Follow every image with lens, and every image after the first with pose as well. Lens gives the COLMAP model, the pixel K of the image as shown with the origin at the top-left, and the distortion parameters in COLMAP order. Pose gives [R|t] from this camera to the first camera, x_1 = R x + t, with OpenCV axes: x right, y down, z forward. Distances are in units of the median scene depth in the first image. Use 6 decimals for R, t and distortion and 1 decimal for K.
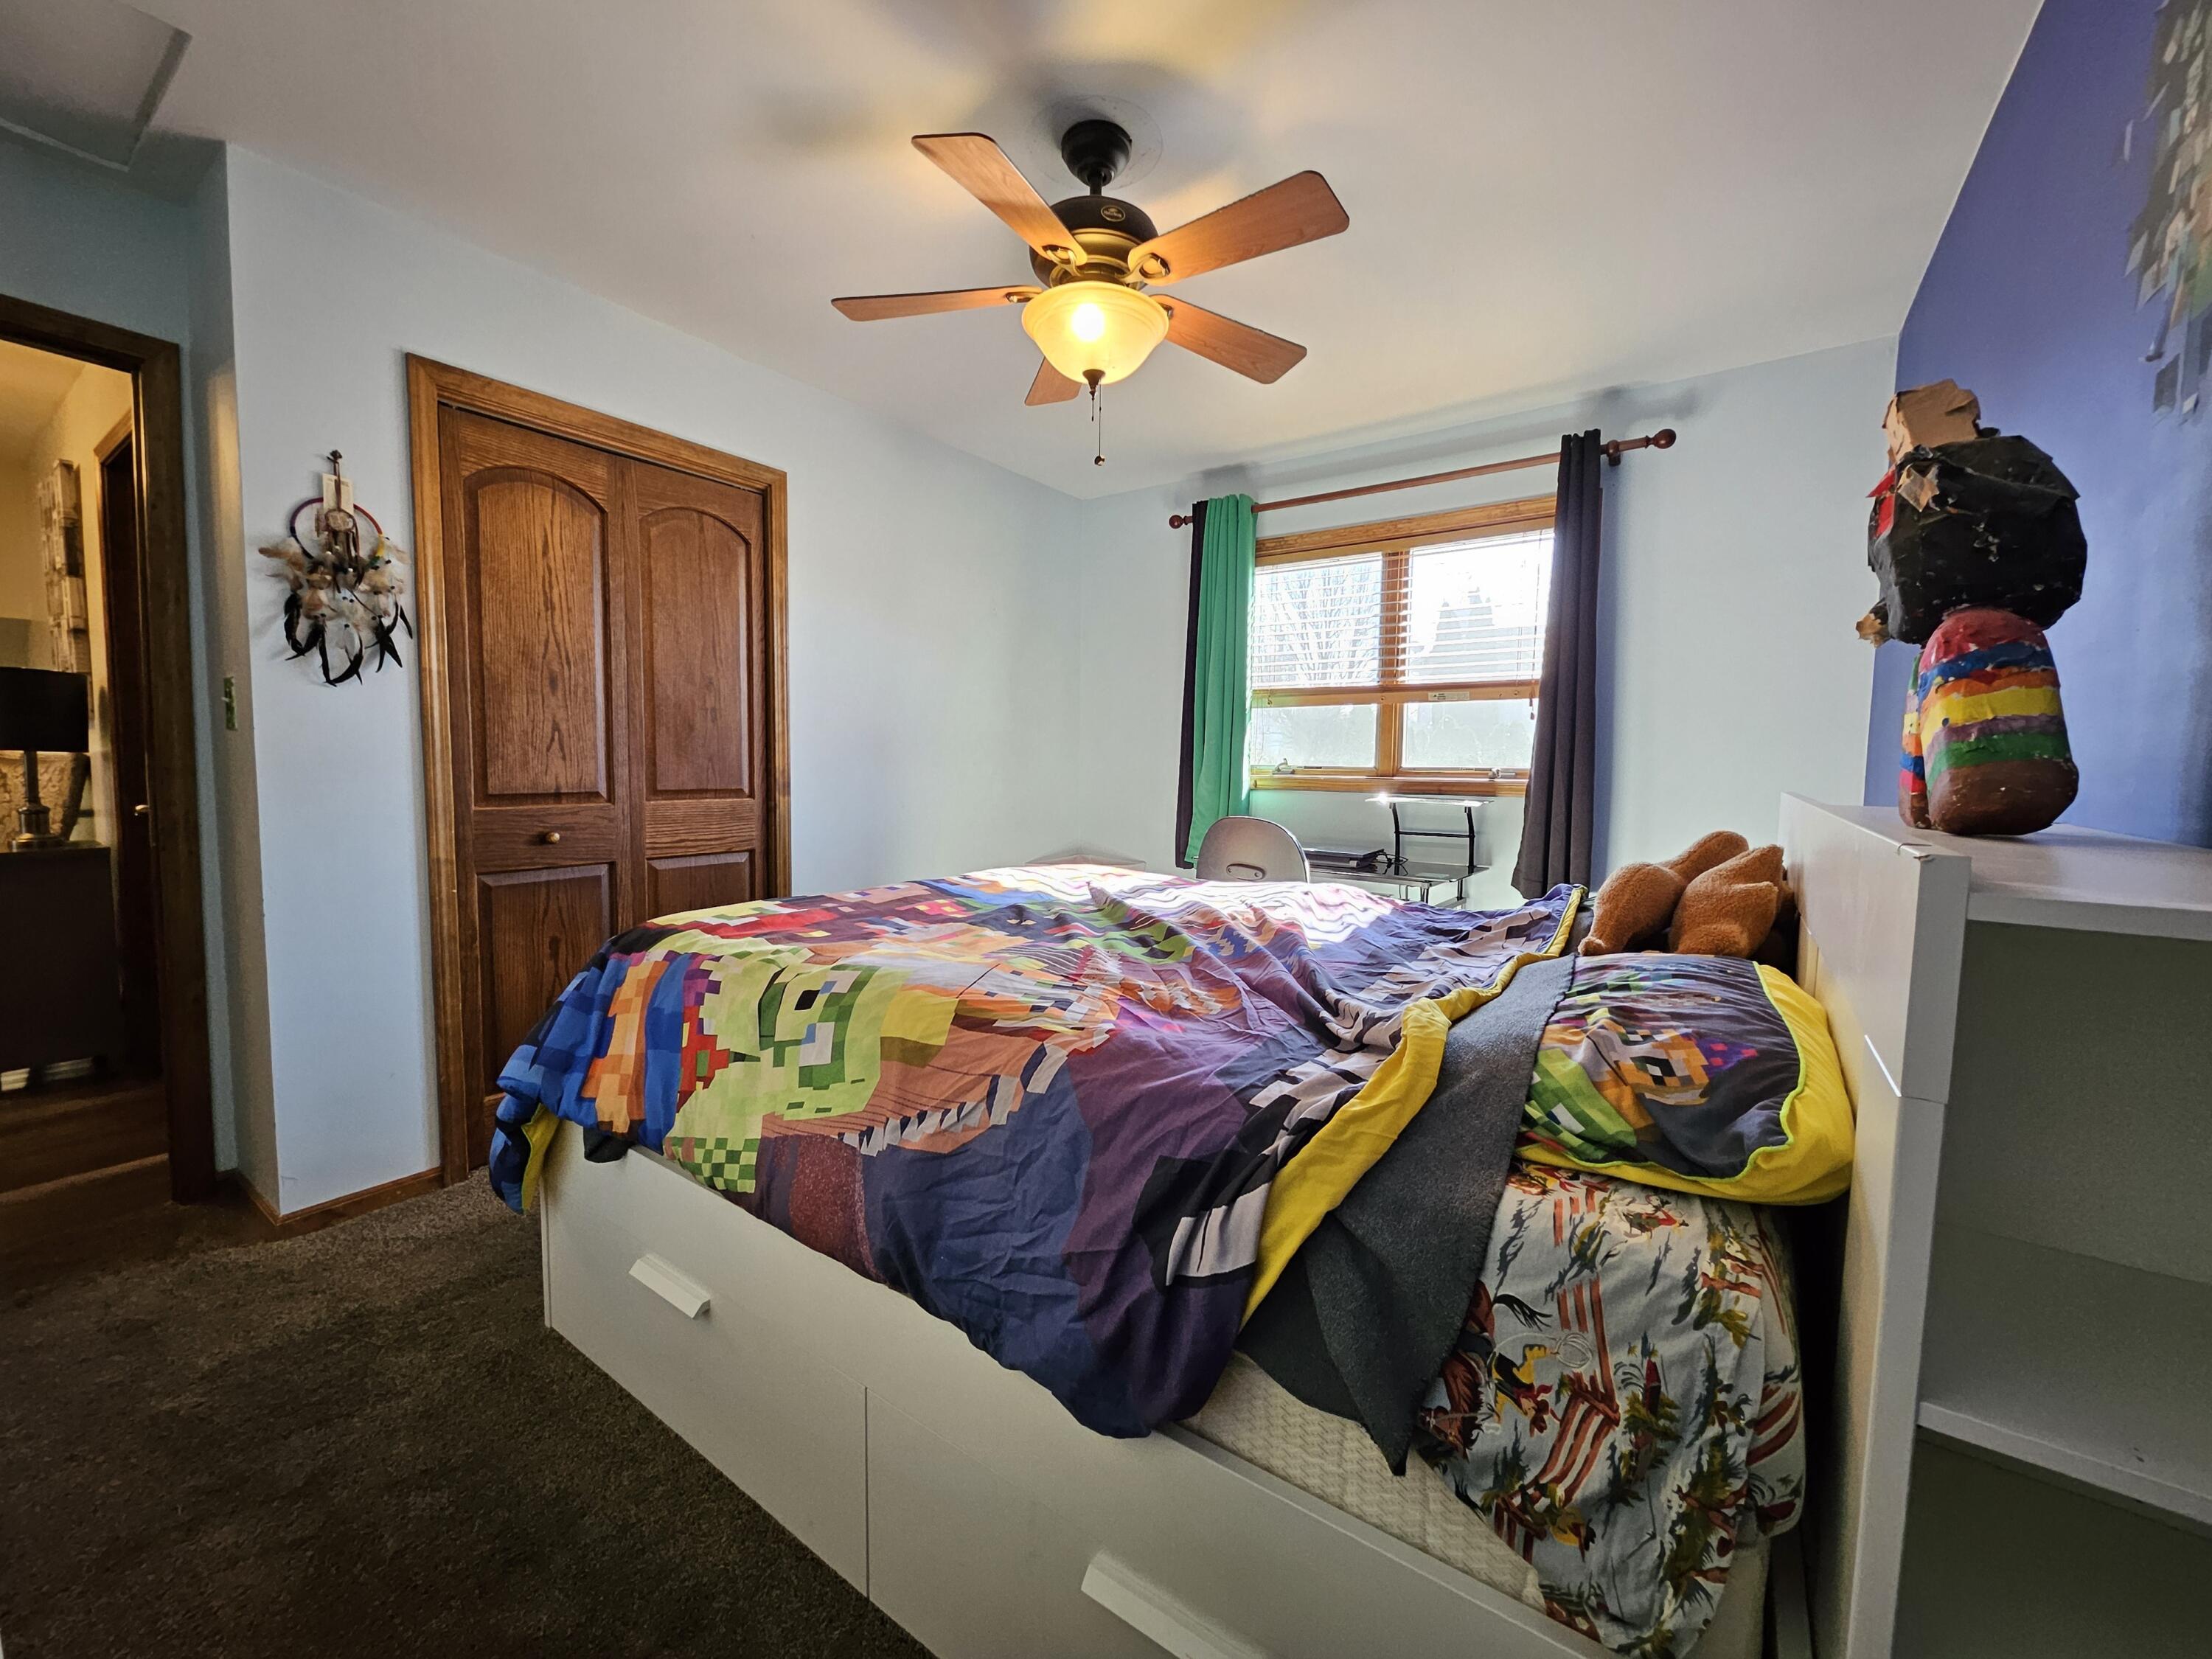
lens RADIAL K [[875.3, 0, 1114.9], [0, 875.3, 823.1], [0, 0, 1]] dist [0.001834, -0.000616]
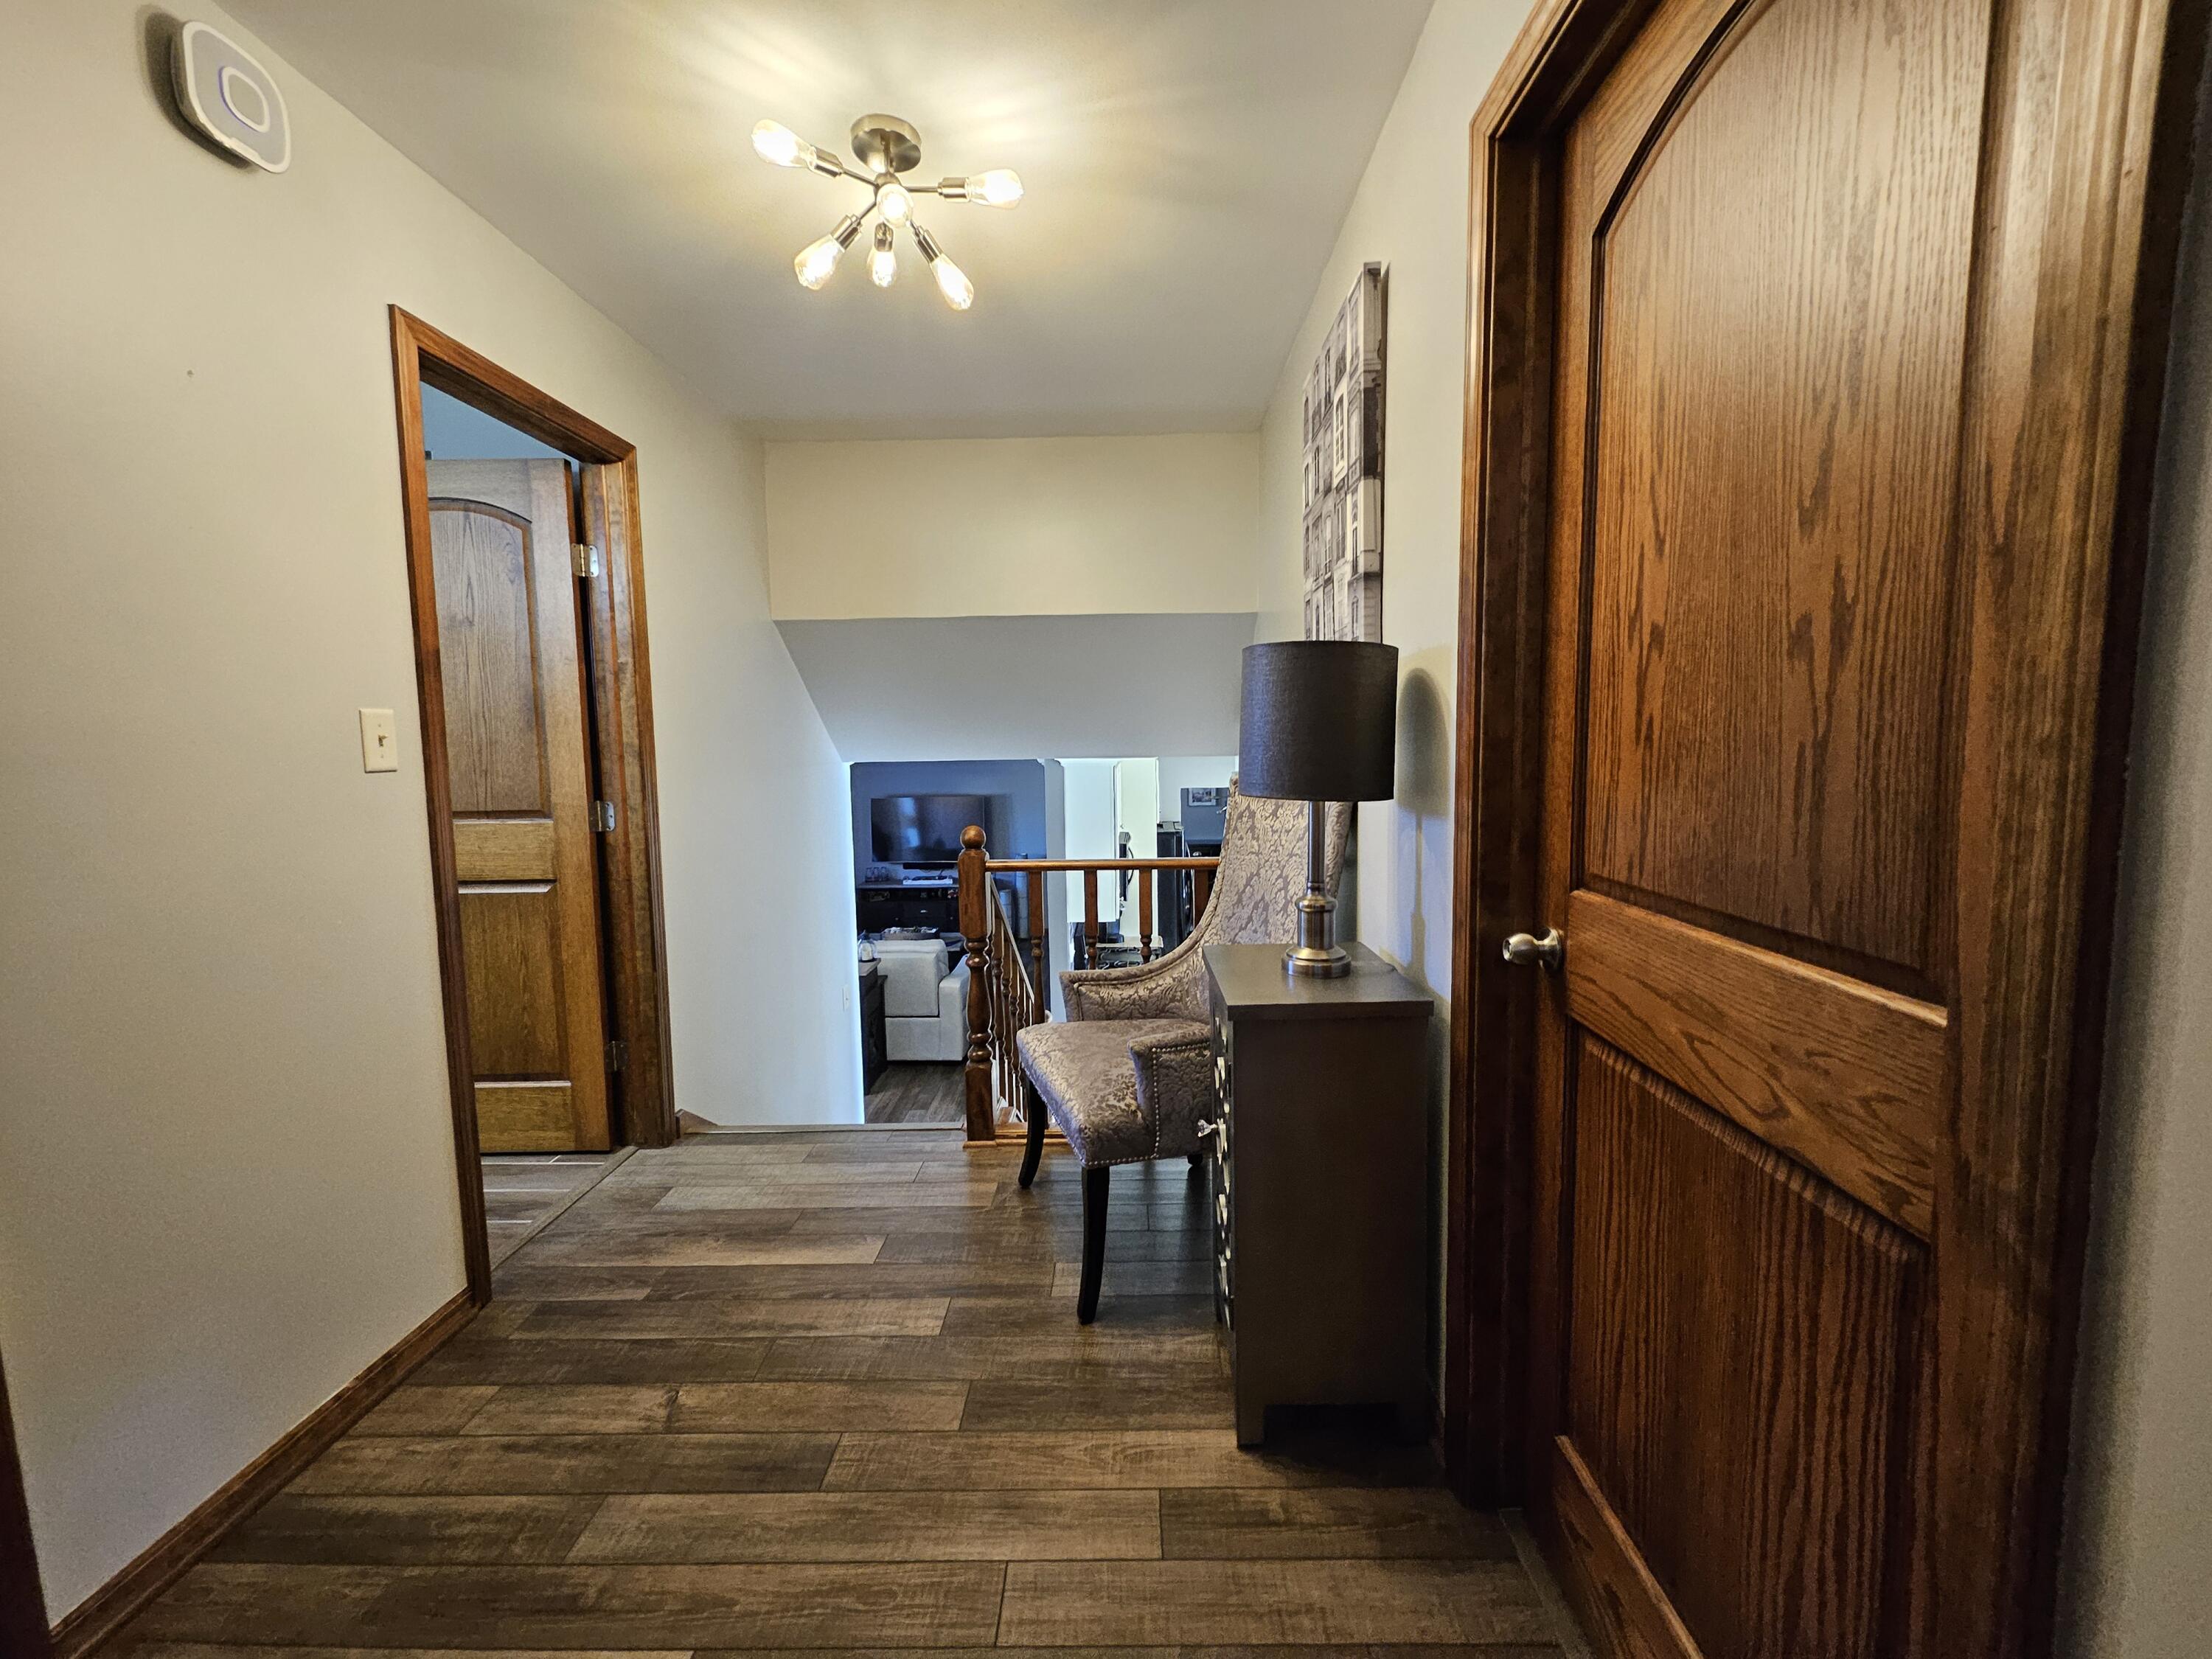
lens RADIAL K [[875.3, 0, 1114.9], [0, 875.3, 823.1], [0, 0, 1]] dist [0.001834, -0.000616]
pose [[0.565509, 0.043615, -0.823588, -0.857997], [-0.033118, 0.998996, 0.030164, -0.079506], [0.824077, 0.010217, 0.566386, 0.586377]]
